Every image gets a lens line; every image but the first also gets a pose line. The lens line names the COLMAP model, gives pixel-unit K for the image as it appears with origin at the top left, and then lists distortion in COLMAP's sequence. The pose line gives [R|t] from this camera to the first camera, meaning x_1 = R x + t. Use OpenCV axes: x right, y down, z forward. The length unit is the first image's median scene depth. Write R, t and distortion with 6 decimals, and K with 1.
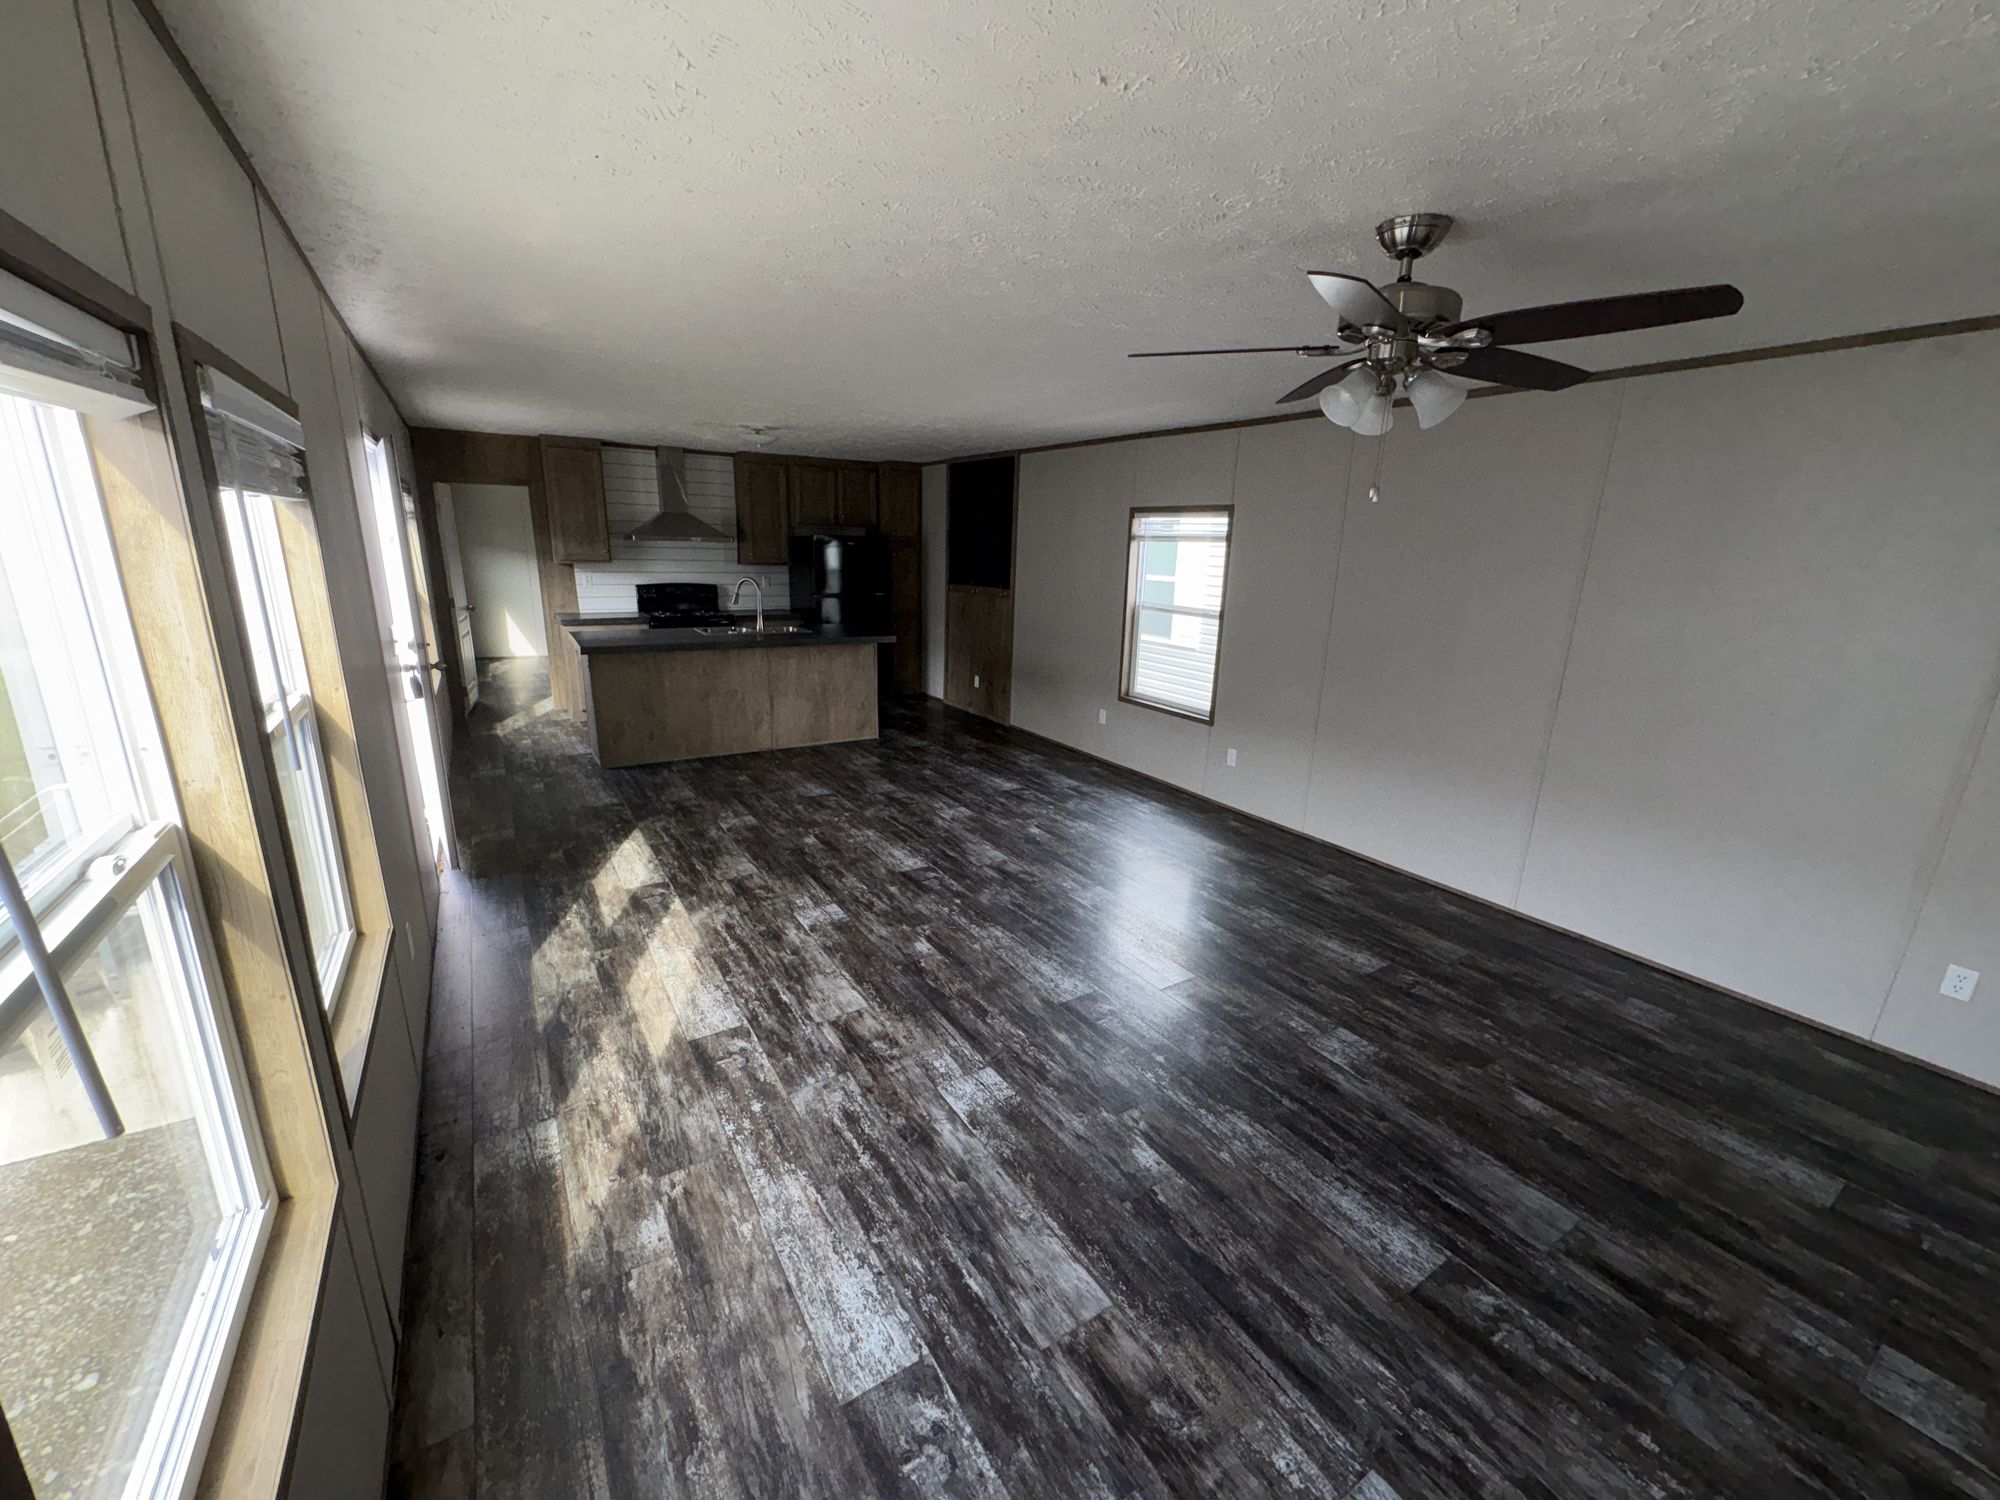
lens RADIAL K [[798.6, 0, 998.9], [0, 798.6, 754.3], [0, 0, 1]] dist [0.000748, 0.000563]
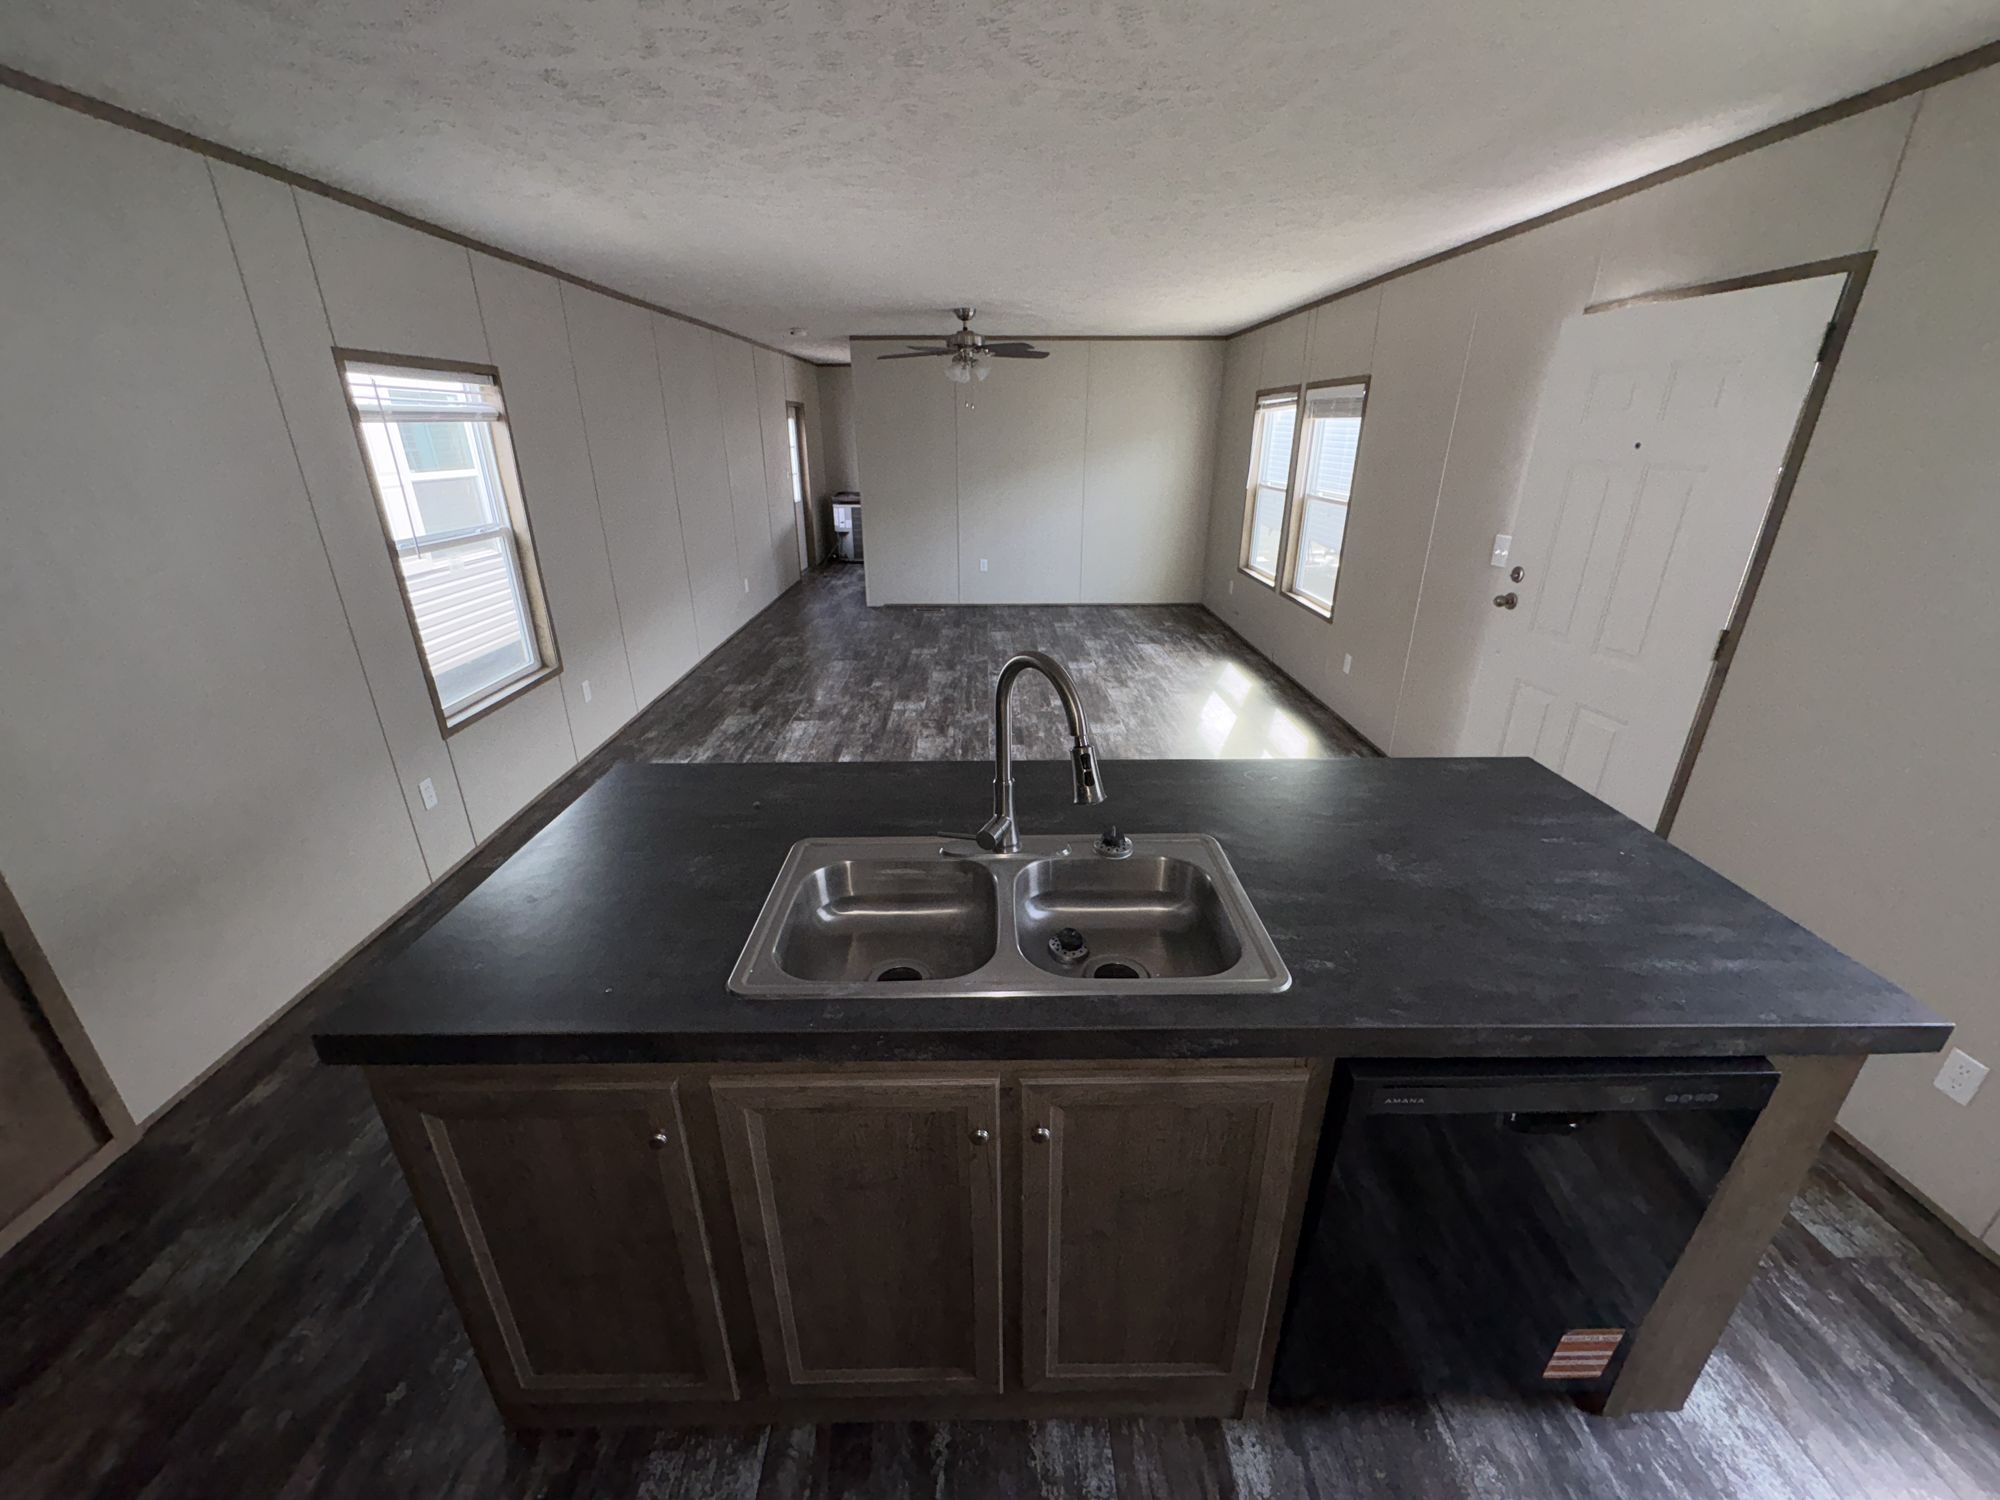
lens RADIAL K [[798.6, 0, 1003.3], [0, 798.6, 744.9], [0, 0, 1]] dist [0.000748, 0.000563]
pose [[-0.854500, -0.217481, 0.471733, -0.732531], [0.112782, 0.808798, 0.577171, -0.577784], [-0.507061, 0.546395, -0.666589, 2.066235]]
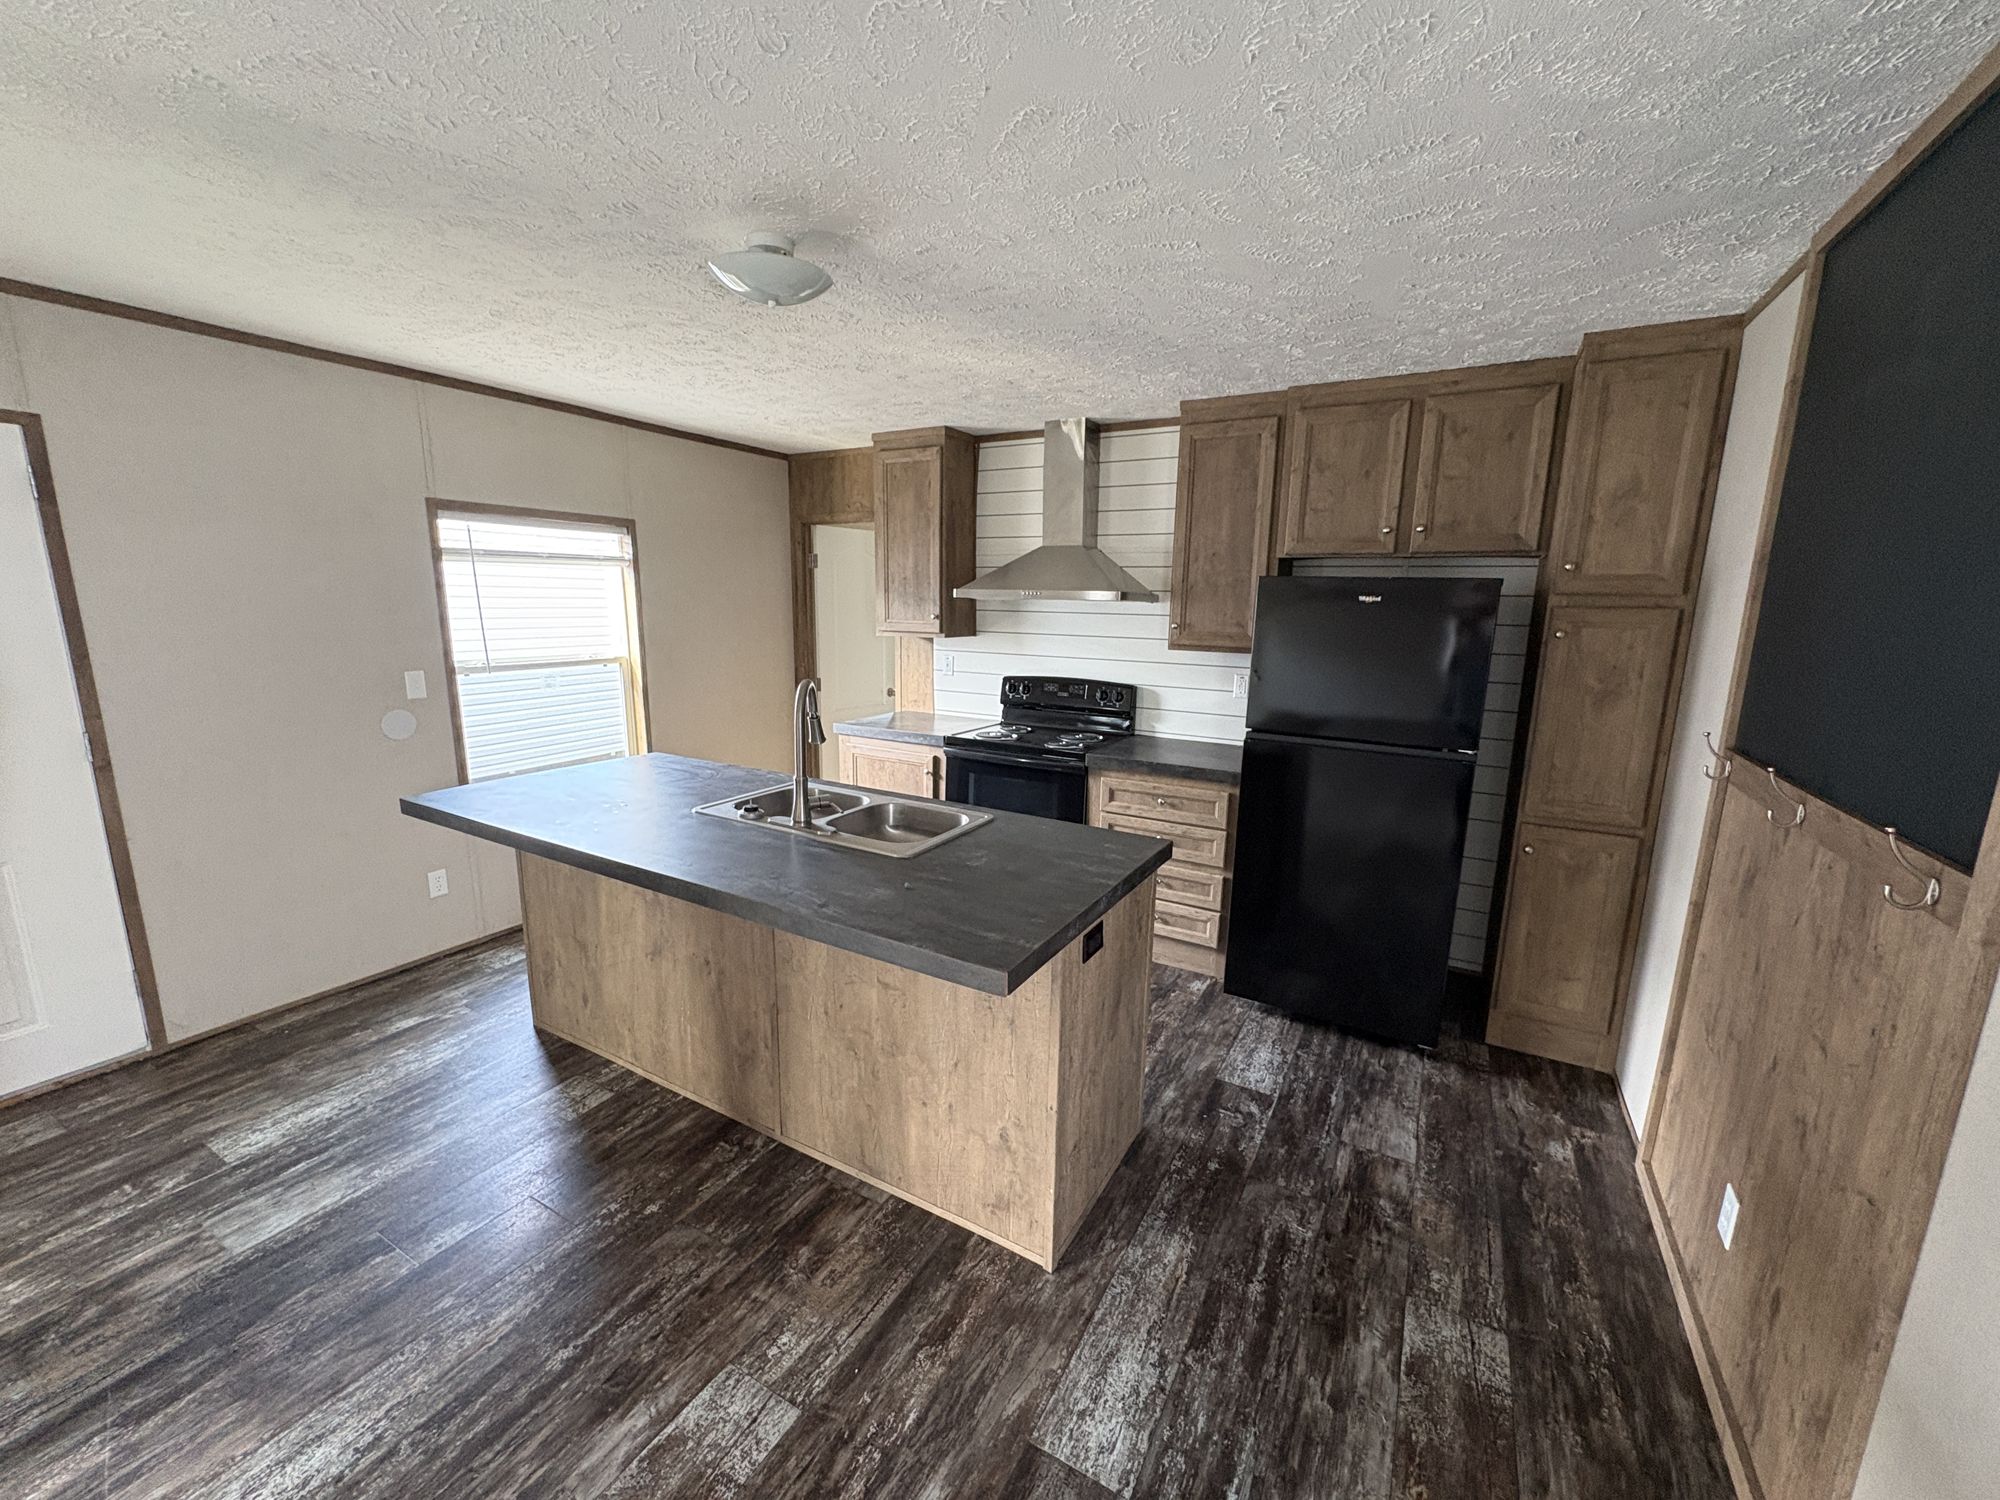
lens RADIAL K [[798.6, 0, 1007.0], [0, 798.6, 751.7], [0, 0, 1]] dist [0.000748, 0.000563]
pose [[0.471405, 0.145577, -0.869819, 0.113204], [-0.230636, 0.972308, 0.037735, -0.400144], [0.851226, 0.182823, 0.491926, 1.605699]]
